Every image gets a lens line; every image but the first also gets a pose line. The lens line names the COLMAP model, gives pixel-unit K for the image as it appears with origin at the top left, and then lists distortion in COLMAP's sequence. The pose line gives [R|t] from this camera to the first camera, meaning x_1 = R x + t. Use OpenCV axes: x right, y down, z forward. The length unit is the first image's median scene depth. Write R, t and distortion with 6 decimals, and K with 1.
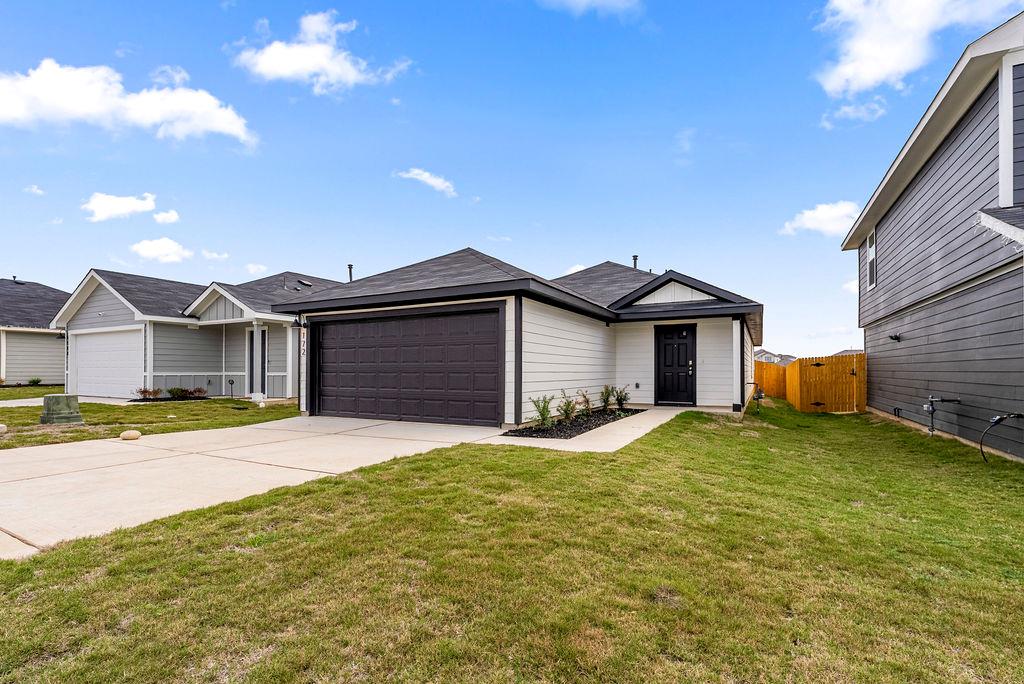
lens RADIAL K [[466.5, 0, 512.0], [0, 466.5, 342.0], [0, 0, 1]] dist [-0.001811, -0.000103]
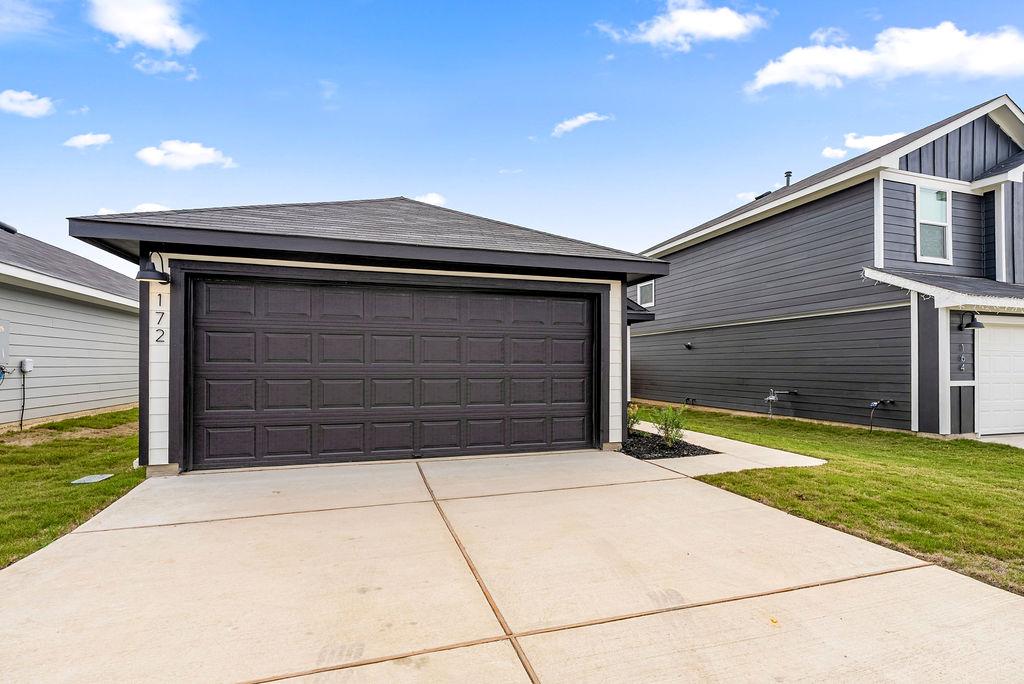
lens RADIAL K [[468.5, 0, 511.8], [0, 468.5, 369.9], [0, 0, 1]] dist [-0.000173, 0.000017]
pose [[0.707070, 0.006180, 0.707116, -0.594300], [-0.038039, 0.998846, 0.029306, 0.031107], [-0.706119, -0.047619, 0.706490, 0.486329]]
